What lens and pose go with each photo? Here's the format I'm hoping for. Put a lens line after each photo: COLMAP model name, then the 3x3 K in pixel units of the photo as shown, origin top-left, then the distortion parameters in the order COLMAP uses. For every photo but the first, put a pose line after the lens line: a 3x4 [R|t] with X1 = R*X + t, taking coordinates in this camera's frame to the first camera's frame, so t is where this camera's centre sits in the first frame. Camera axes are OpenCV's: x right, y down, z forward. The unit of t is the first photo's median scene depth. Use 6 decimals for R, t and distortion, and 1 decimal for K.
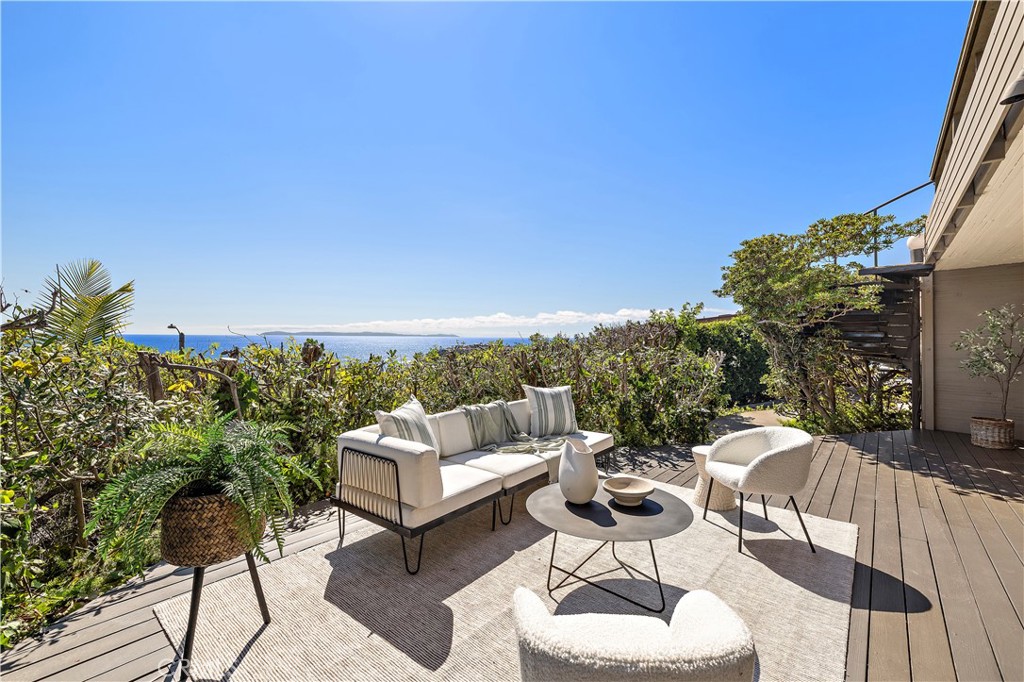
lens RADIAL K [[439.8, 0, 514.5], [0, 439.8, 338.6], [0, 0, 1]] dist [0.001210, 0.001228]
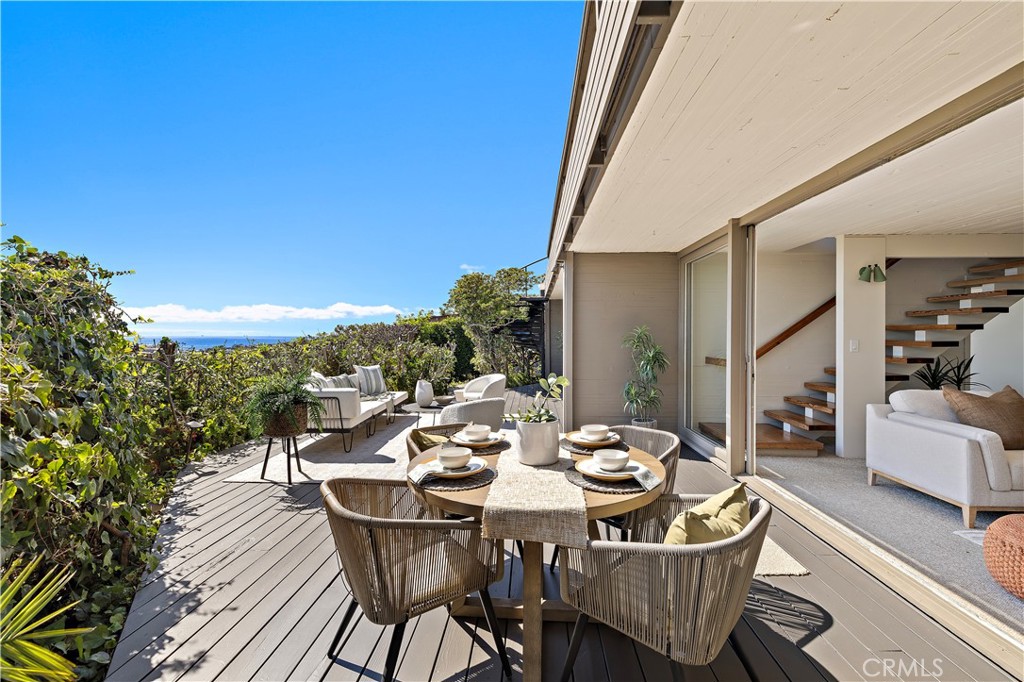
lens RADIAL K [[439.8, 0, 510.7], [0, 439.8, 338.8], [0, 0, 1]] dist [0.001210, 0.001228]
pose [[0.797270, -0.008803, 0.603559, -0.375219], [0.004082, 0.999949, 0.009191, -0.001157], [-0.603609, -0.004864, 0.797265, -0.467380]]
